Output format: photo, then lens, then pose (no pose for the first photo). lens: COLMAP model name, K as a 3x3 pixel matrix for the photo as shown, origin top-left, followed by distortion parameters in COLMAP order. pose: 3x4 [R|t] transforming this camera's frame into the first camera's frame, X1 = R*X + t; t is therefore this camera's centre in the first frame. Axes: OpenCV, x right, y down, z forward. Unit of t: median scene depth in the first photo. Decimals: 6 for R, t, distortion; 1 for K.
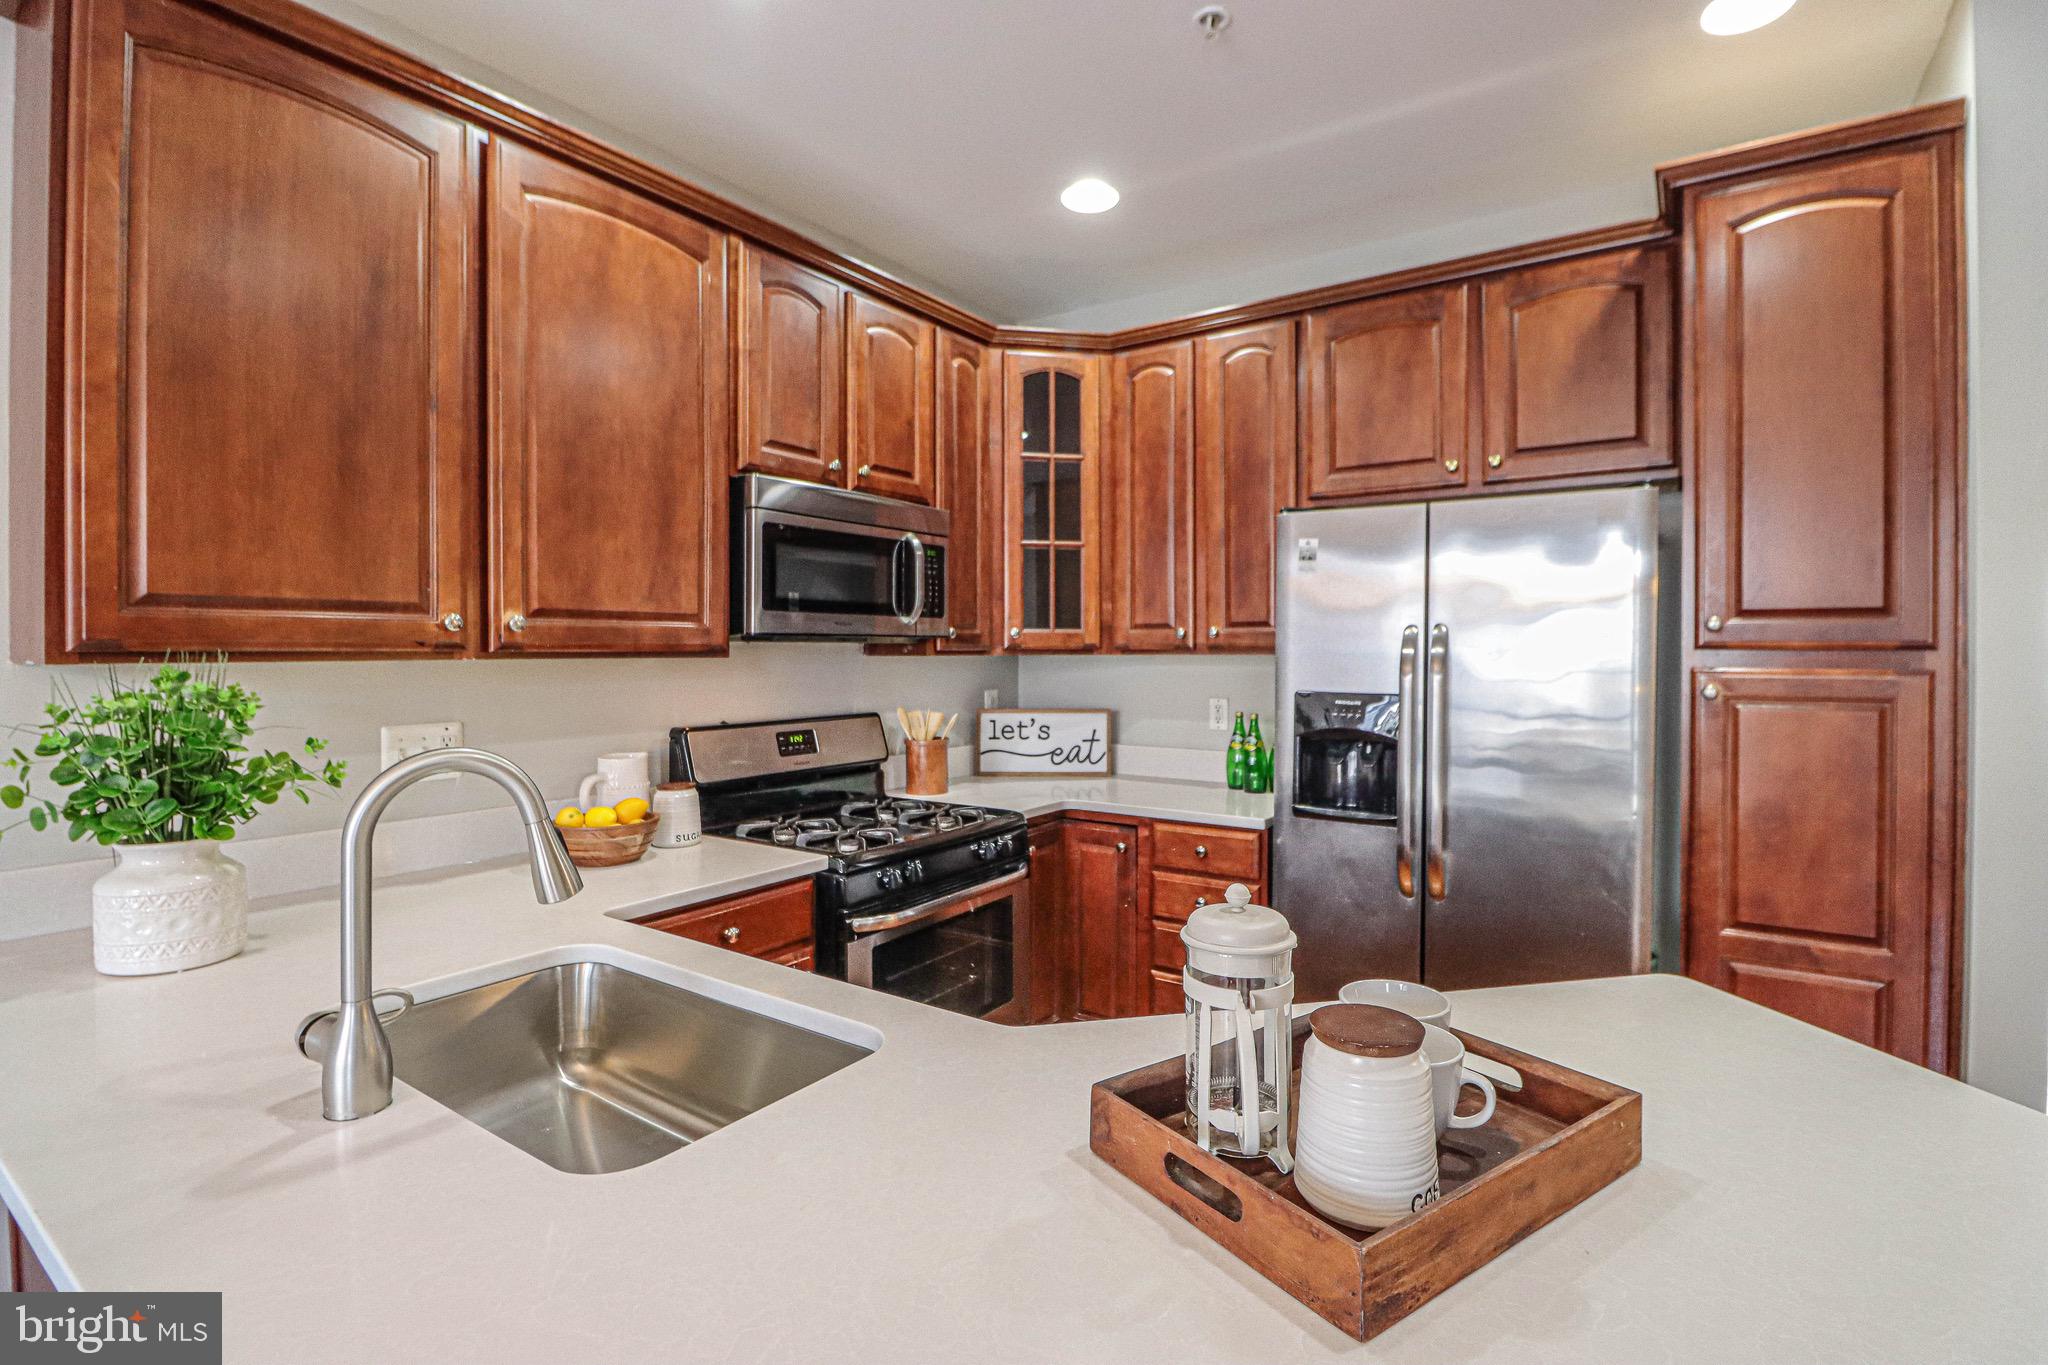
lens RADIAL K [[947.7, 0, 1051.7], [0, 947.7, 645.1], [0, 0, 1]] dist [0.000876, -0.012031]
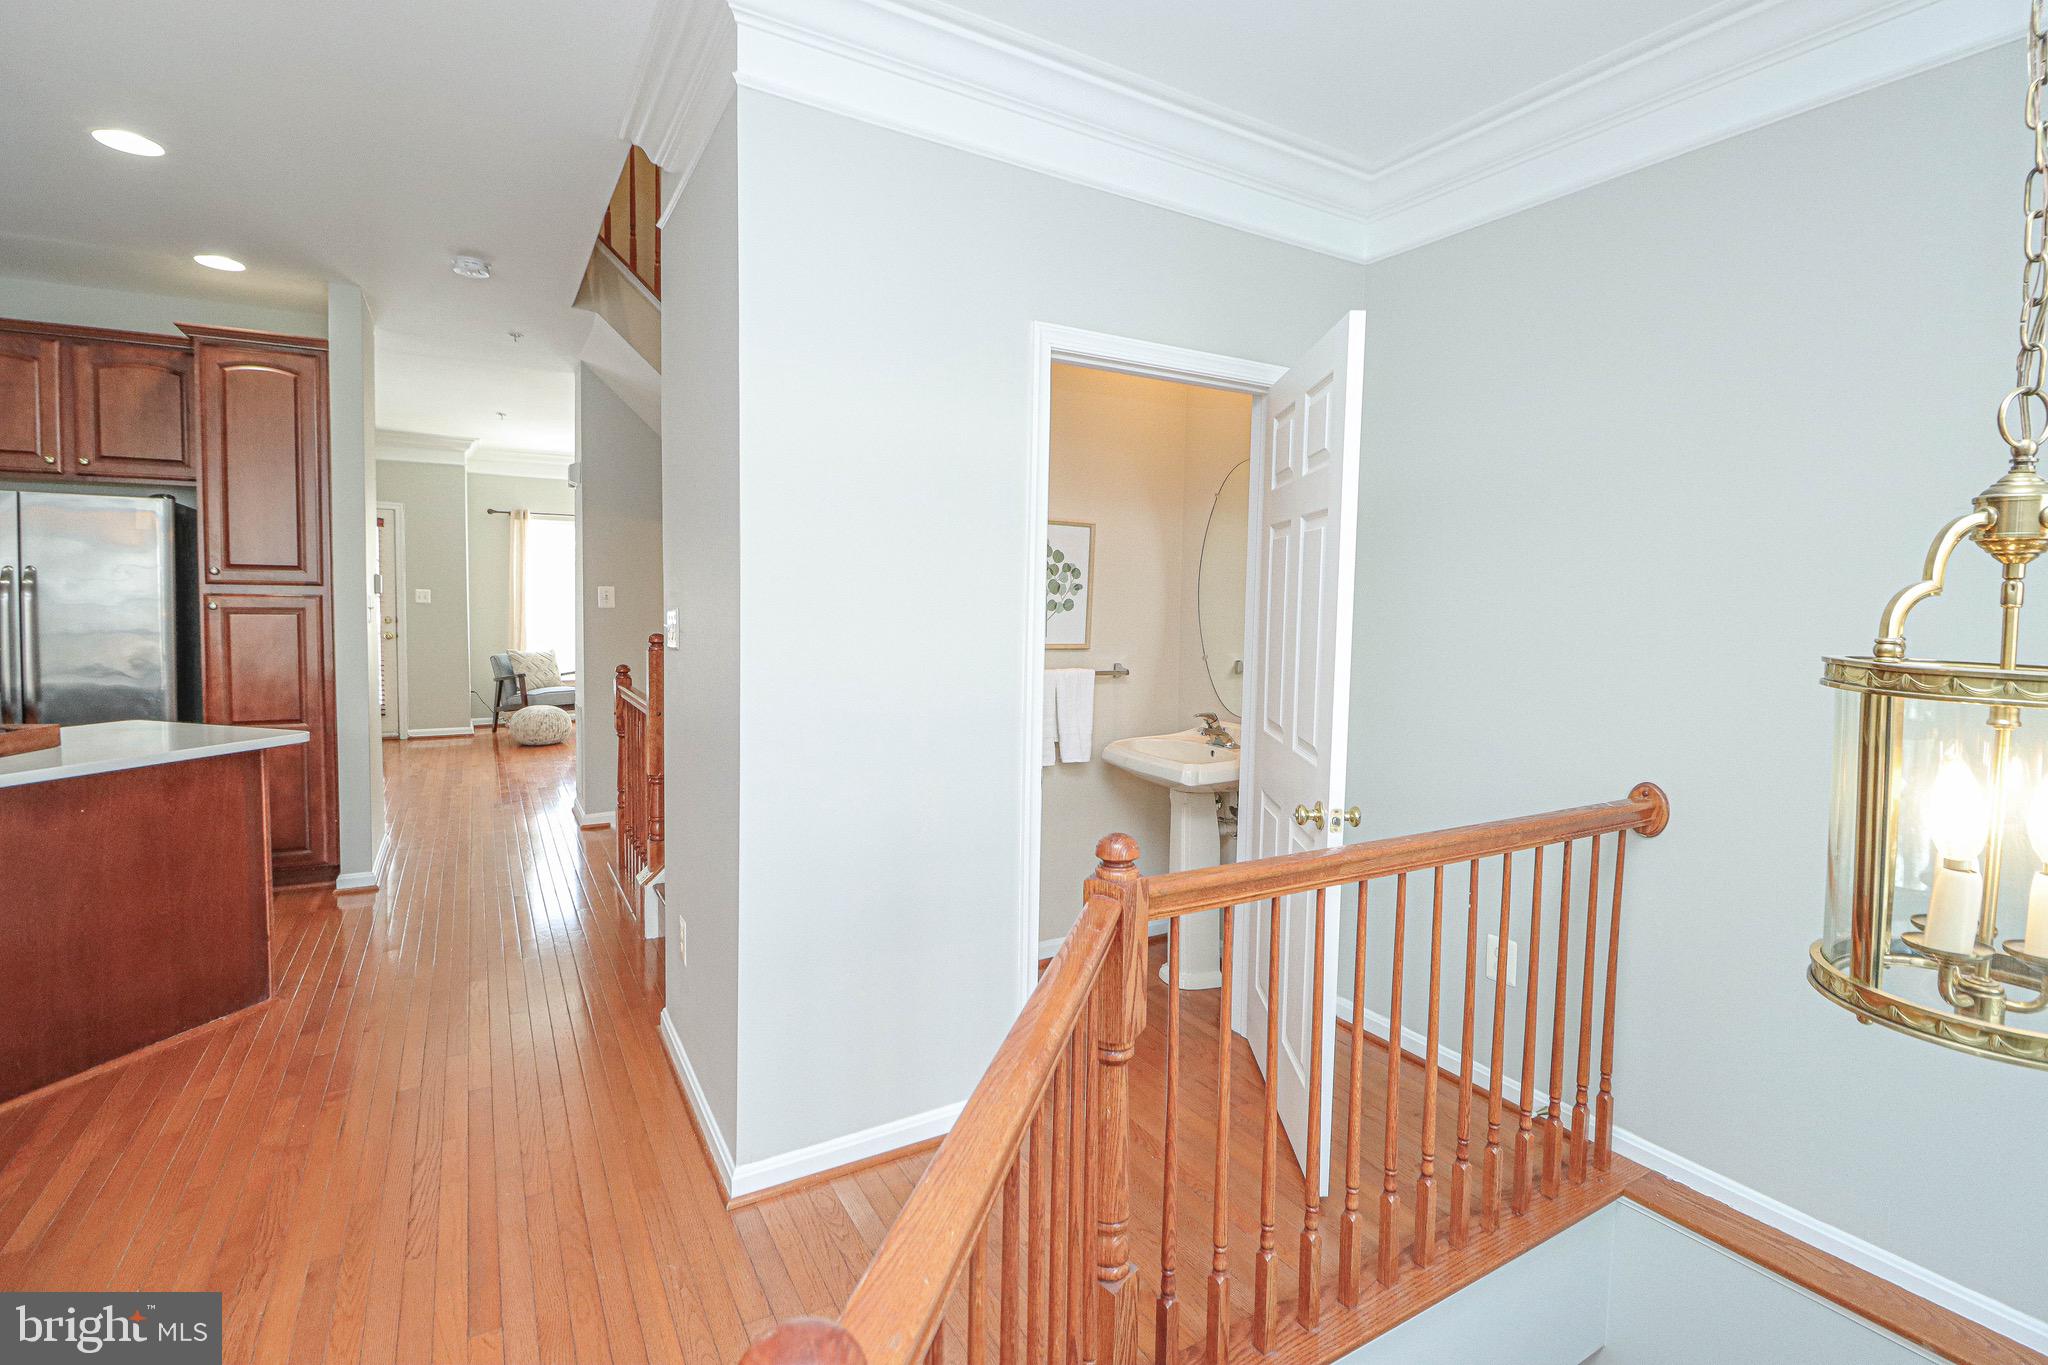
lens RADIAL K [[963.8, 0, 1034.9], [0, 963.8, 663.3], [0, 0, 1]] dist [0.003060, -0.012083]
pose [[0.433245, -0.051014, 0.899831, -0.256658], [-0.021759, 0.997514, 0.067029, -0.001492], [-0.901014, -0.048620, 0.431057, -0.992230]]
